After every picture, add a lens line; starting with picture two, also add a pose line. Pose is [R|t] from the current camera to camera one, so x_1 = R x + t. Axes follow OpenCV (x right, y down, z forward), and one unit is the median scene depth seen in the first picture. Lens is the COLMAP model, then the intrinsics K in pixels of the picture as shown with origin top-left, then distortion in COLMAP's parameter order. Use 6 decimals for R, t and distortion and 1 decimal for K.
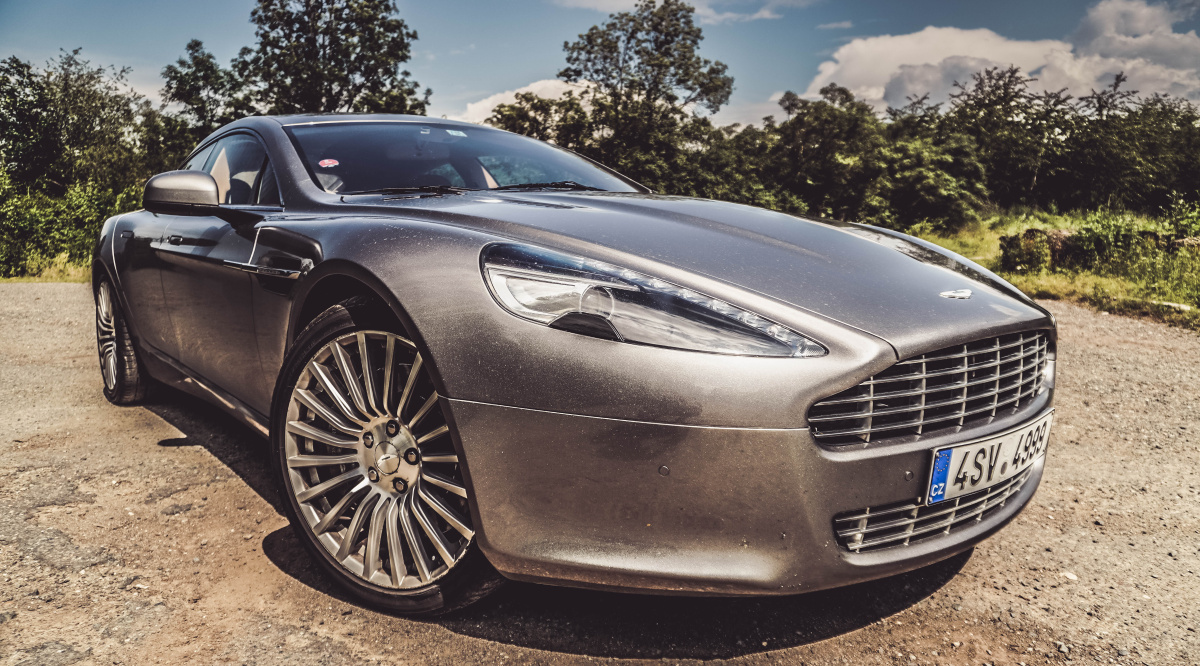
lens RADIAL K [[801.6, 0, 600.0], [0, 801.6, 333.0], [0, 0, 1]] dist [-0.027505, 0.004989]
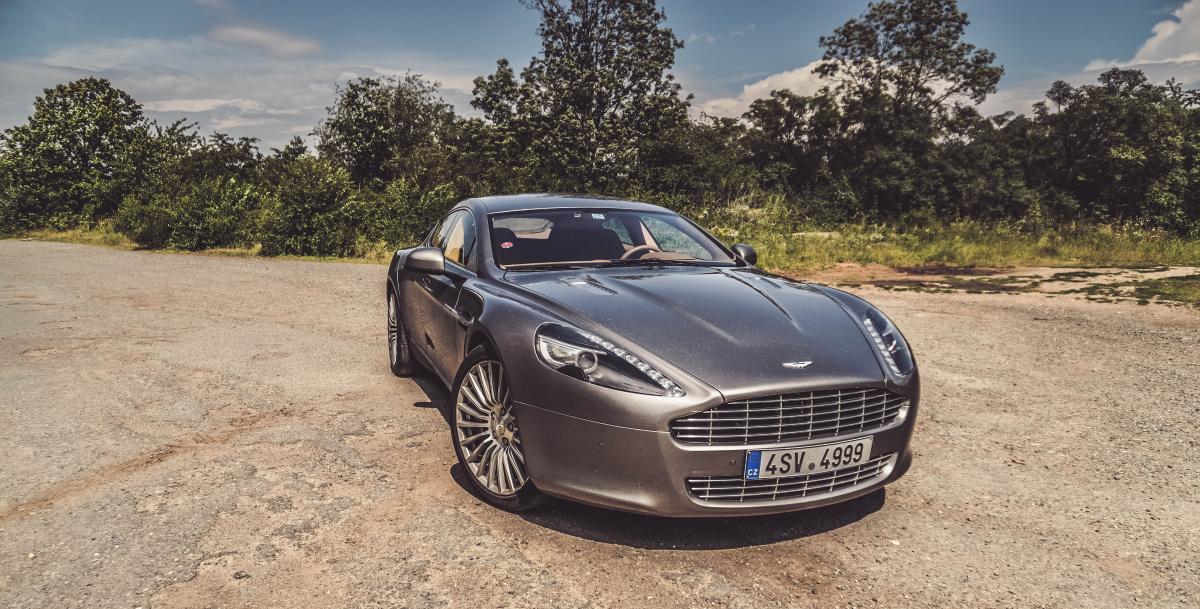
lens RADIAL K [[767.0, 0, 600.0], [0, 767.0, 304.5], [0, 0, 1]] dist [-0.028640, 0.002793]
pose [[0.949609, 0.049877, -0.309443, 0.272124], [-0.055089, 0.998448, -0.008123, -0.071207], [0.308558, 0.024761, 0.950883, -0.362756]]
